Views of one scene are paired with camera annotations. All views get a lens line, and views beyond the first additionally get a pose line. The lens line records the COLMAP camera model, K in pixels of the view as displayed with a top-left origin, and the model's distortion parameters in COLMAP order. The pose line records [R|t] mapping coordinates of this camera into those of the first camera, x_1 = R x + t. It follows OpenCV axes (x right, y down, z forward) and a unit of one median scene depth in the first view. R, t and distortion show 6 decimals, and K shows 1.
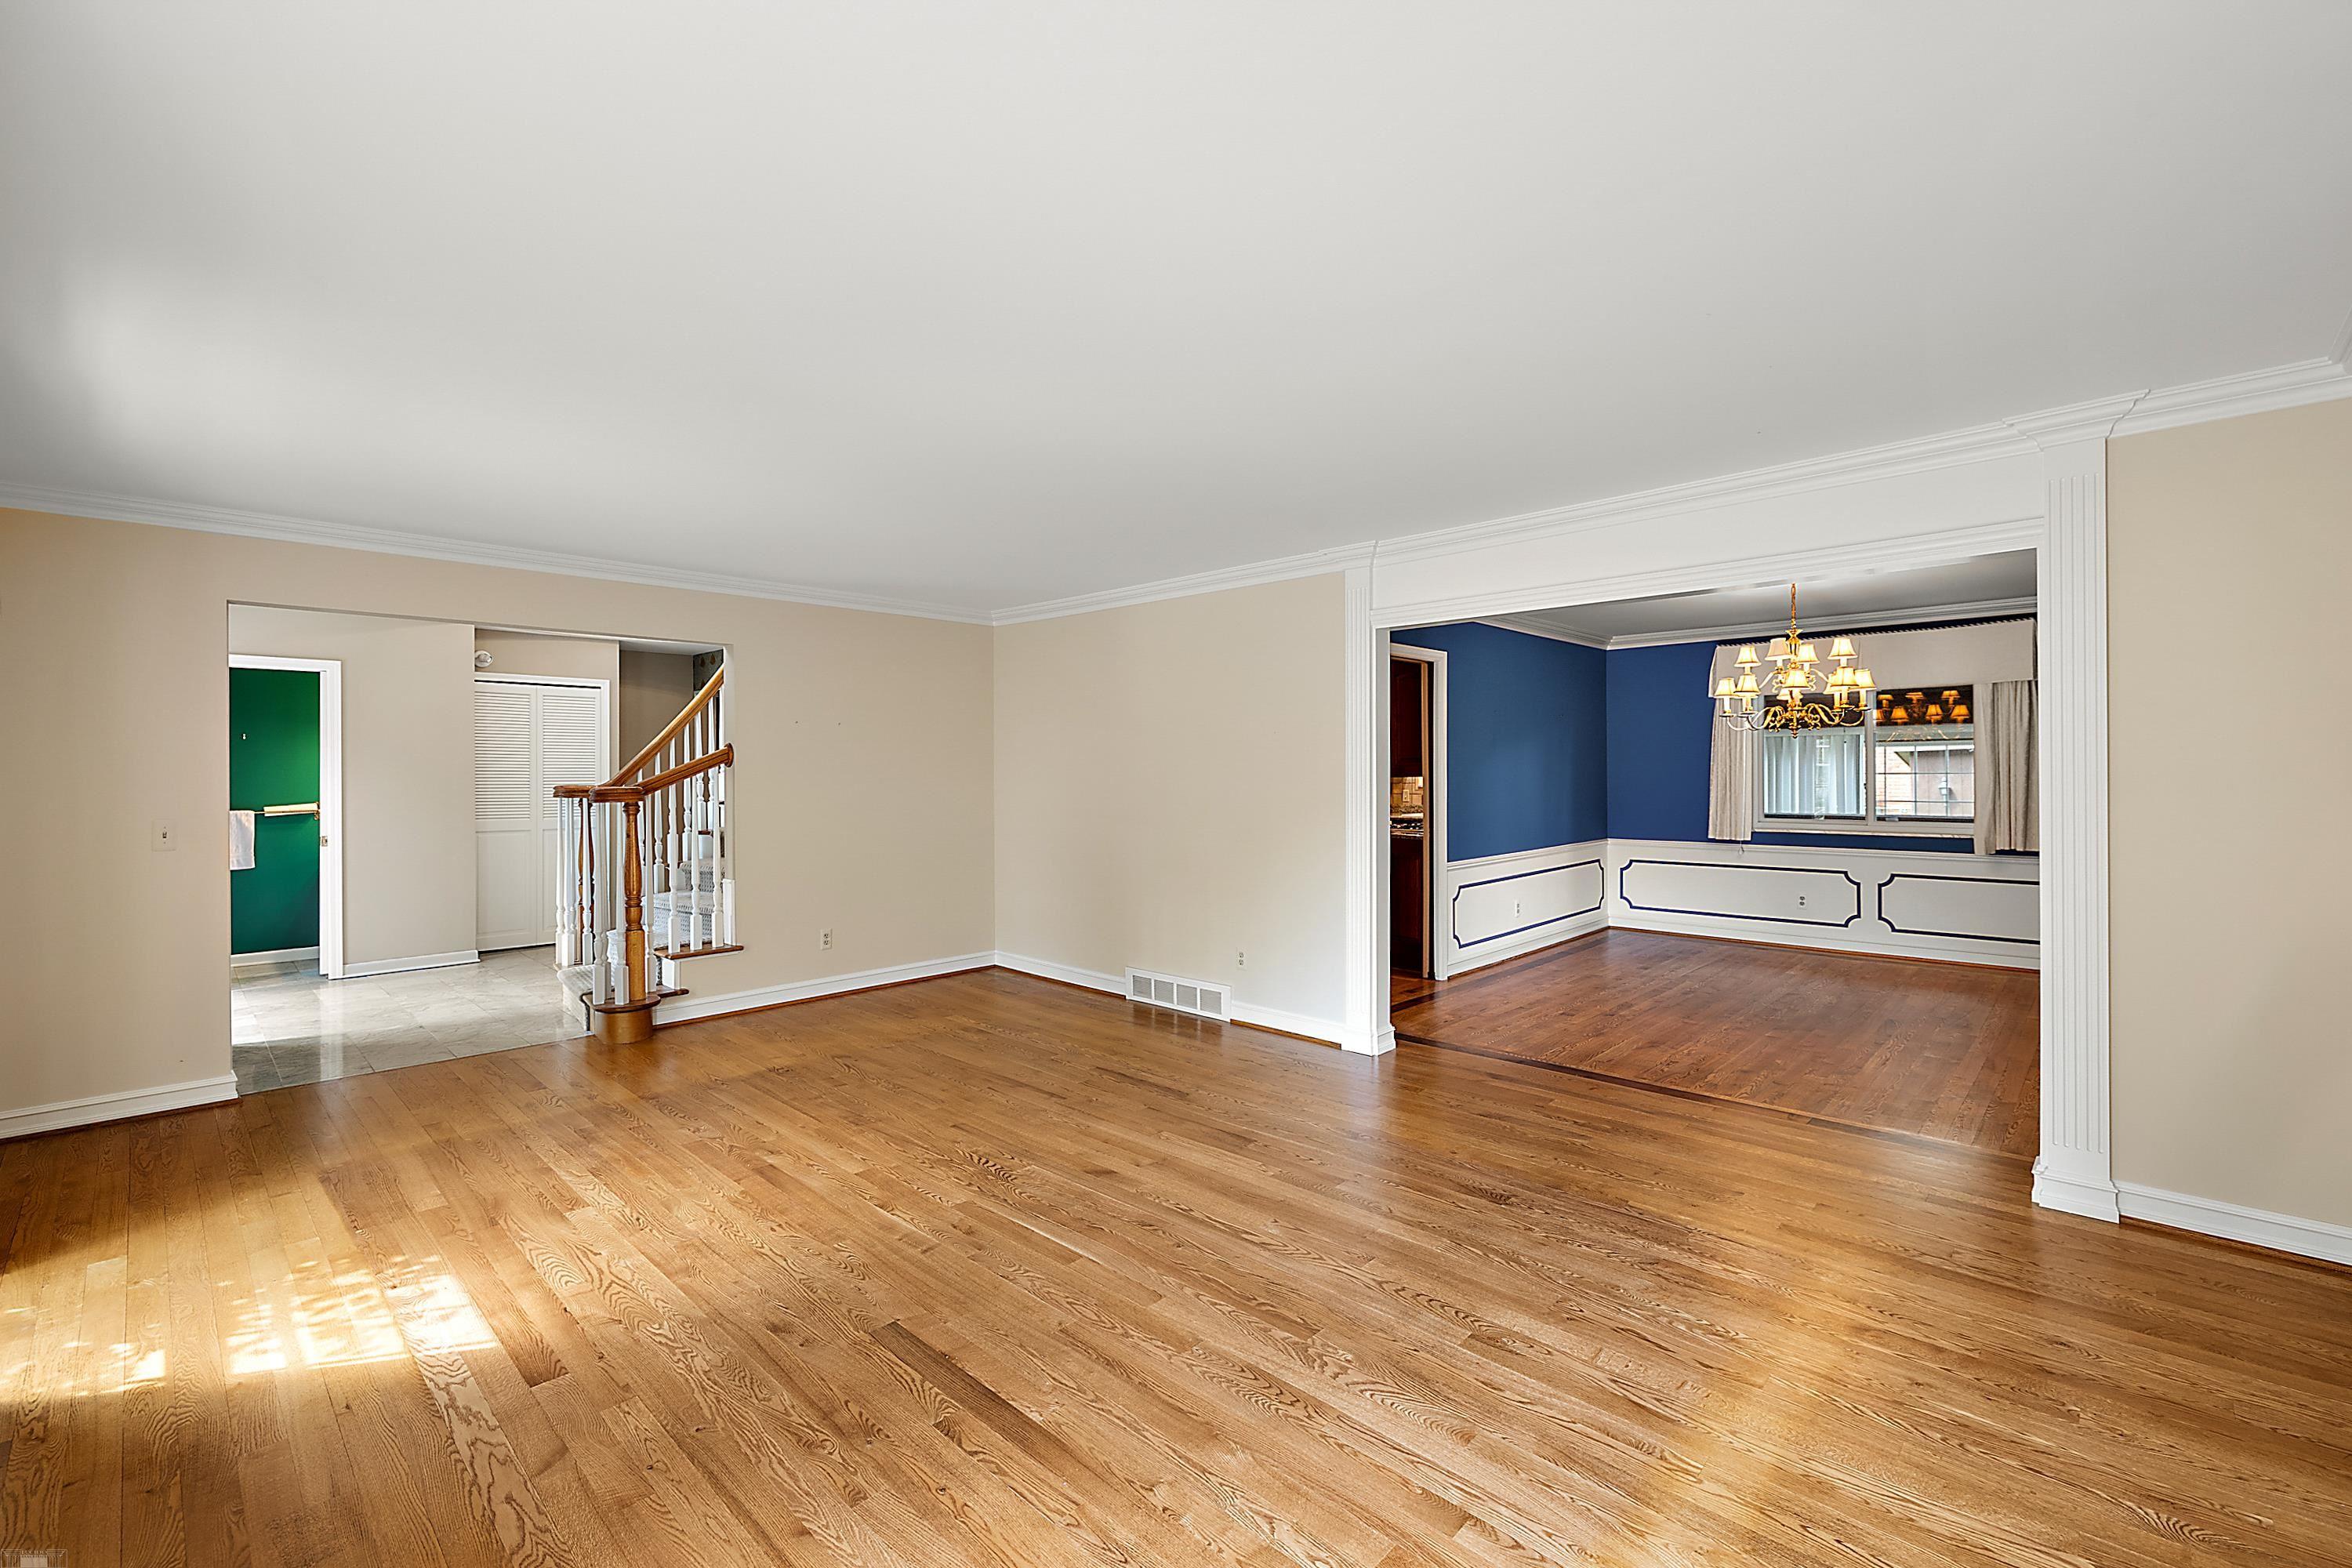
lens RADIAL K [[987.6, 0, 1175.2], [0, 987.6, 776.1], [0, 0, 1]] dist [-0.000925, 0.000538]
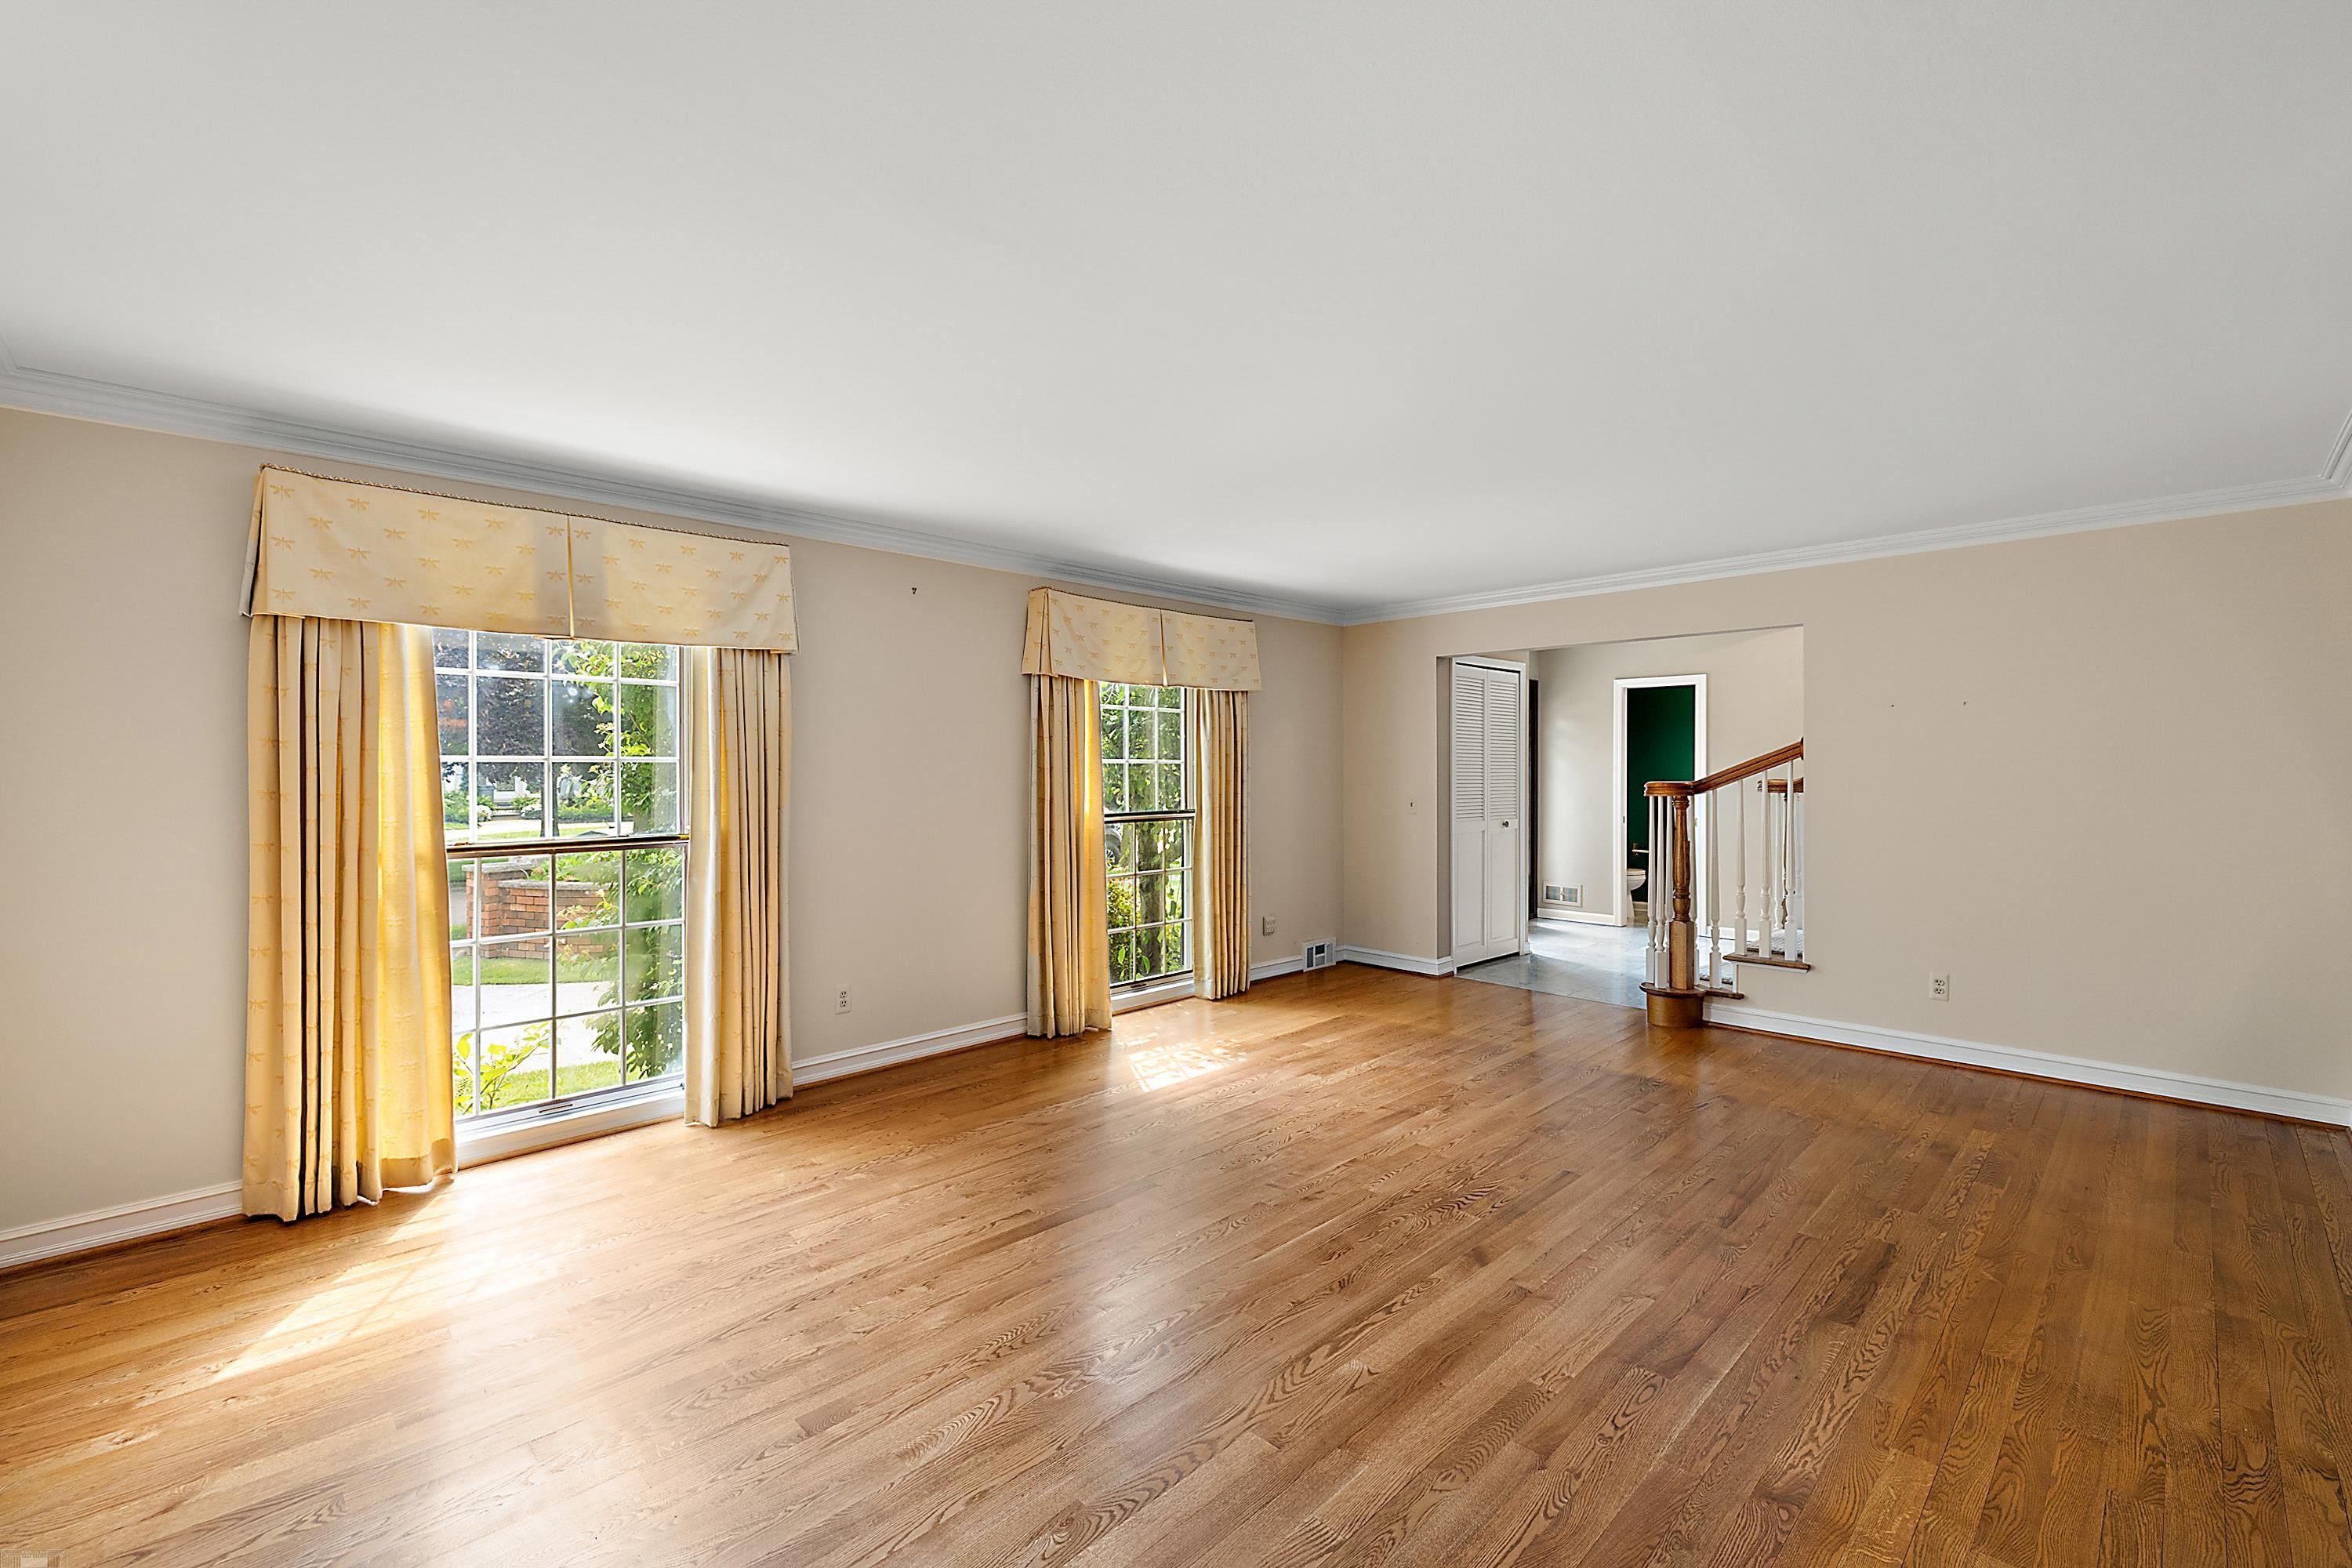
lens RADIAL K [[987.6, 0, 1180.1], [0, 987.6, 774.2], [0, 0, 1]] dist [-0.000925, 0.000538]
pose [[-0.019196, 0.011550, -0.999749, 0.759287], [-0.005094, 0.999919, 0.011650, -0.008133], [0.999803, 0.005317, -0.019135, 0.778098]]
